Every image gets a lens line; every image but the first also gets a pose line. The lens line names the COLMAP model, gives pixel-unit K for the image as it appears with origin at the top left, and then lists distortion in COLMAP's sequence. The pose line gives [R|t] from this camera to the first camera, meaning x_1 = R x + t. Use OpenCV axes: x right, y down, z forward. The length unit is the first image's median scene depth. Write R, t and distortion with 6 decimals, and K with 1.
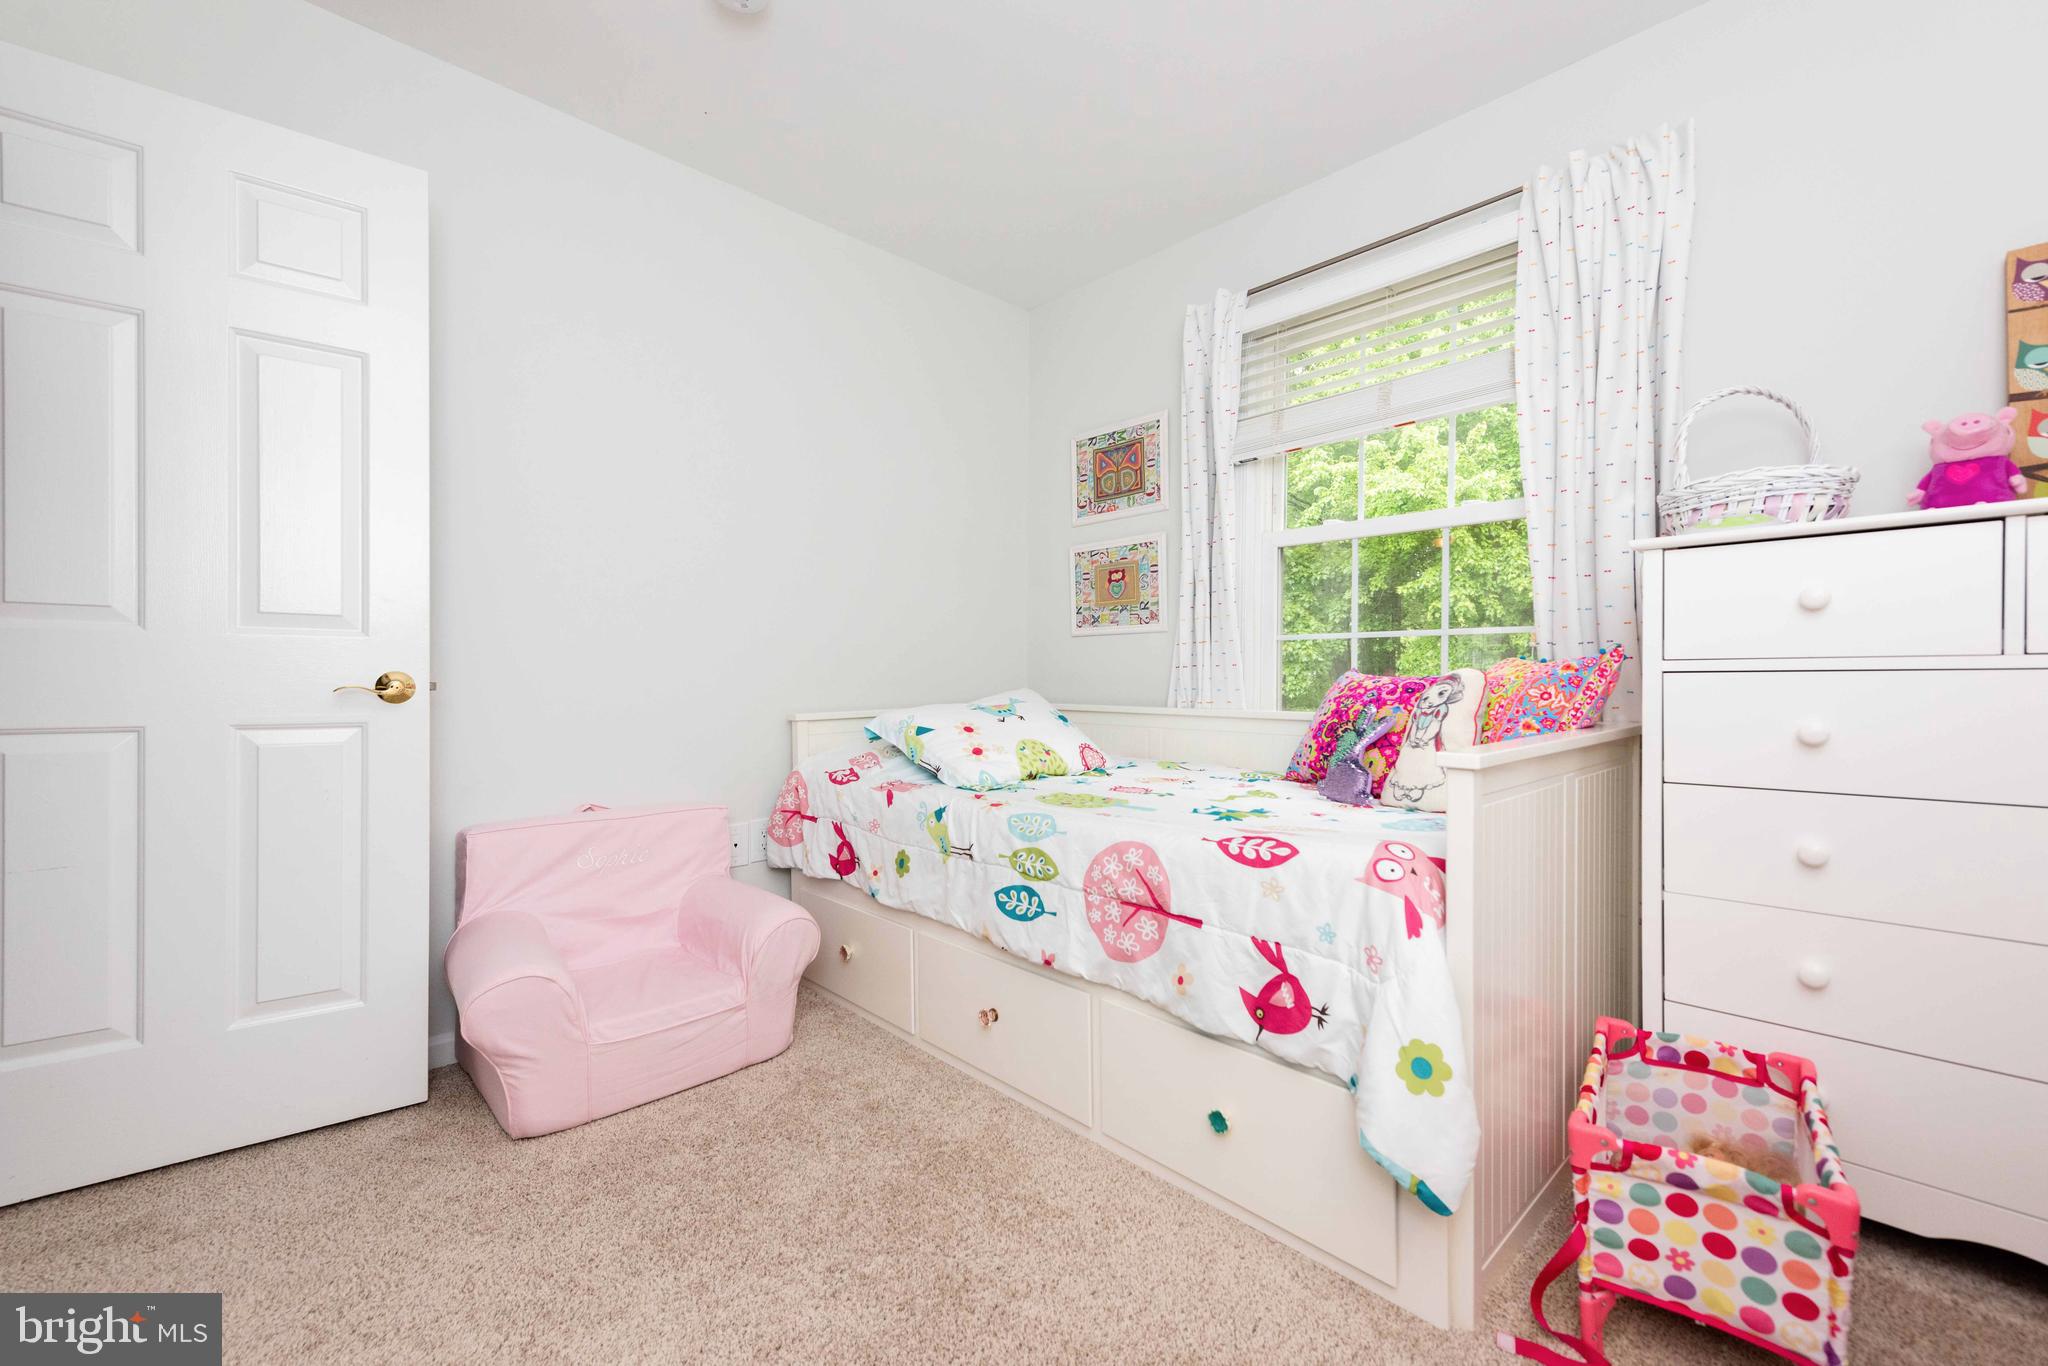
lens RADIAL K [[866.1, 0, 1020.7], [0, 866.1, 680.6], [0, 0, 1]] dist [0.003286, -0.000281]
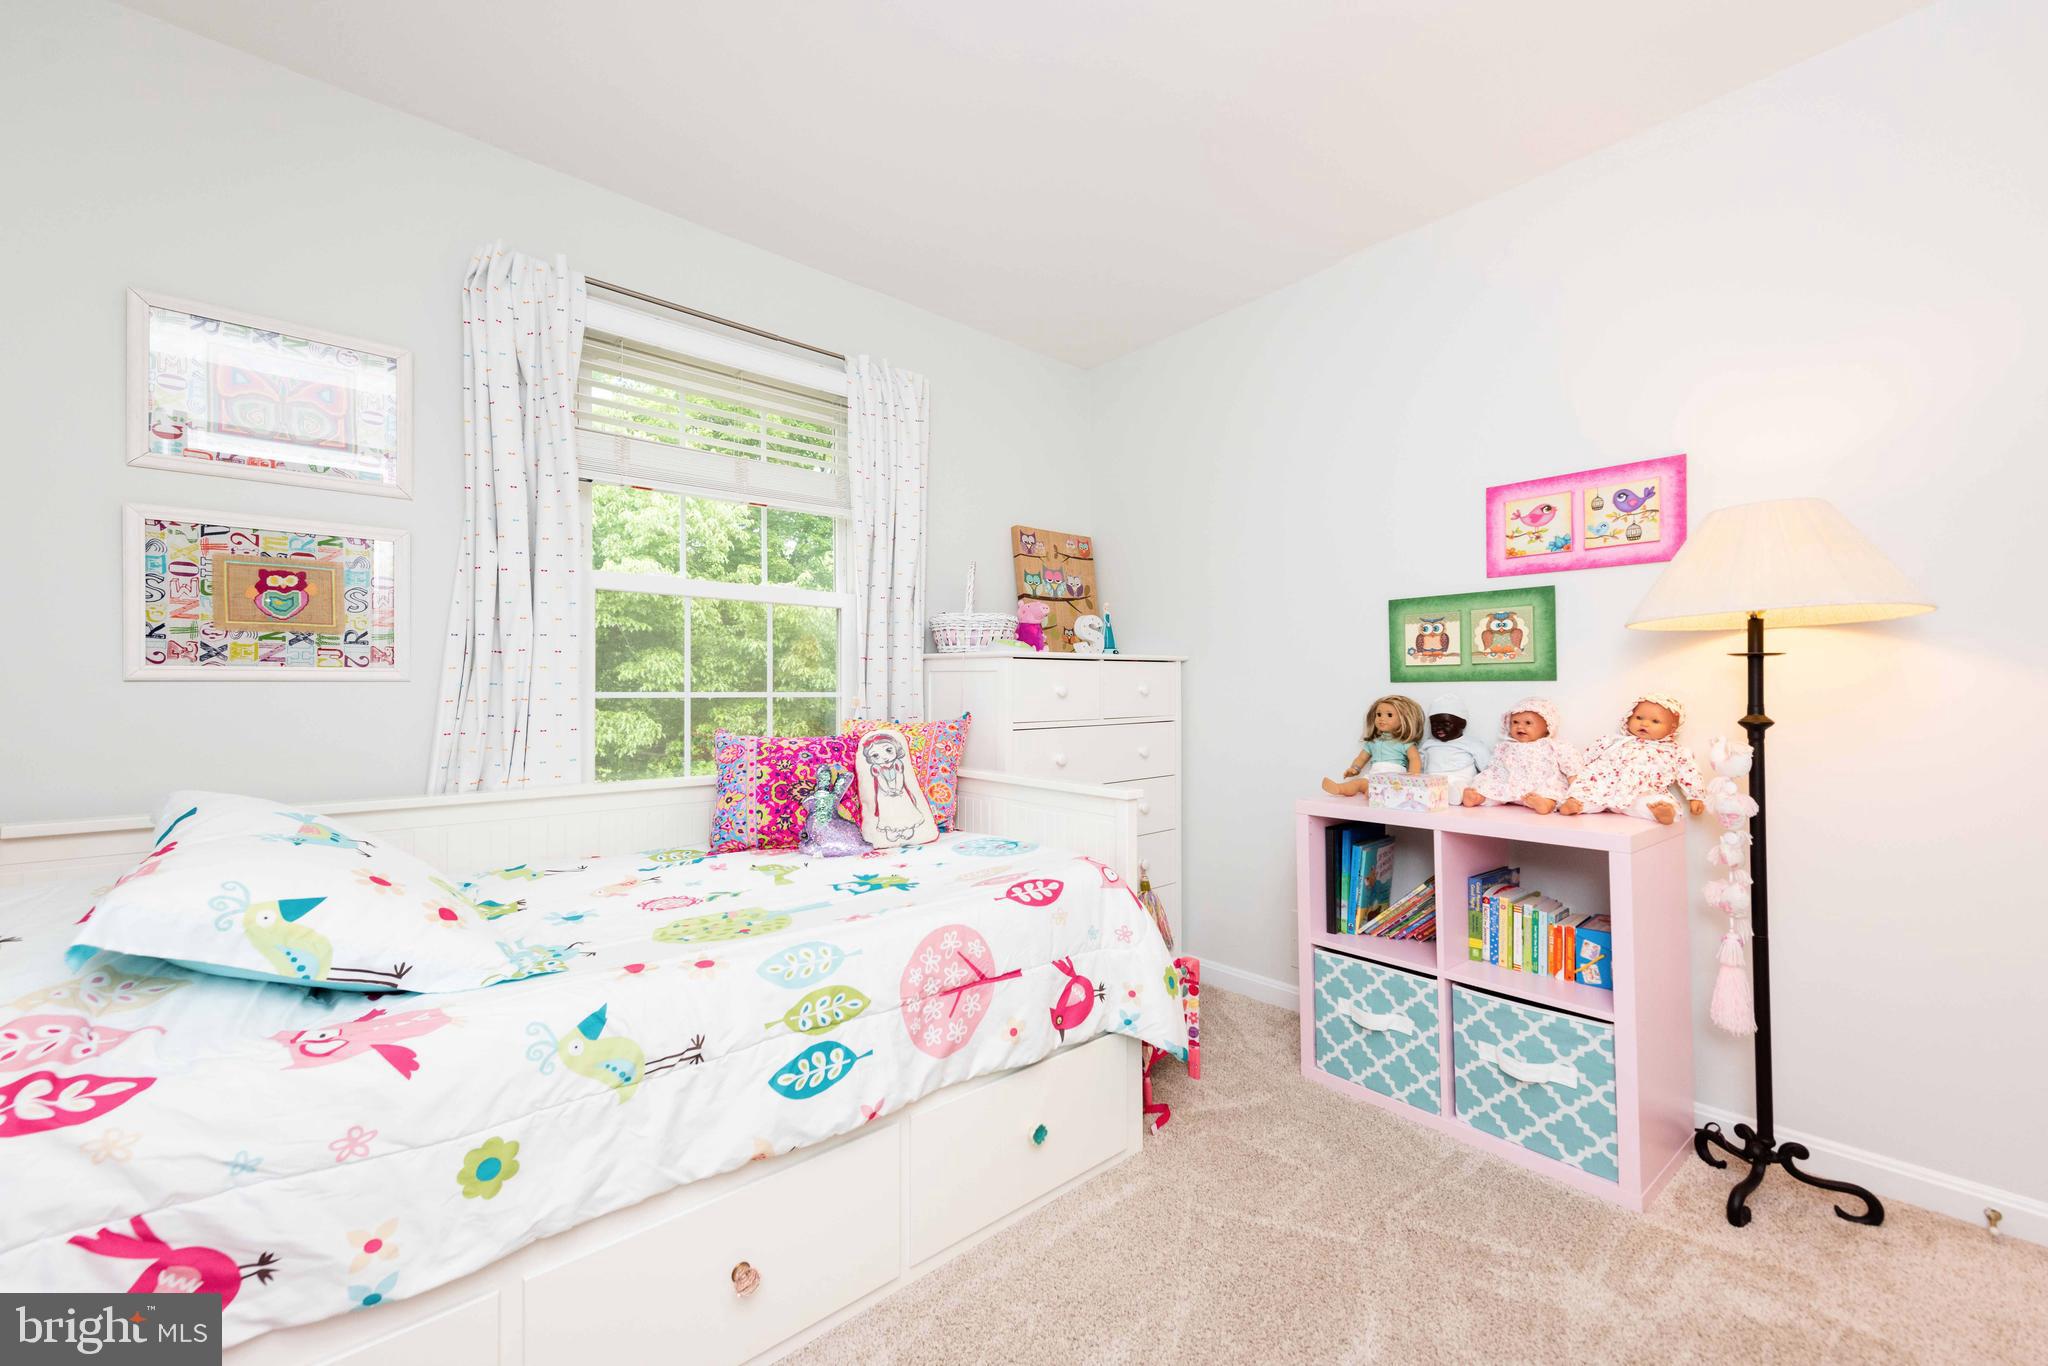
lens RADIAL K [[810.9, 0, 1025.8], [0, 810.9, 677.2], [0, 0, 1]] dist [0.012504, -0.004154]
pose [[0.015793, 0.021338, 0.999648, -0.709382], [0.006668, 0.999748, -0.021445, -0.066998], [-0.999853, 0.007004, 0.015647, 0.804006]]
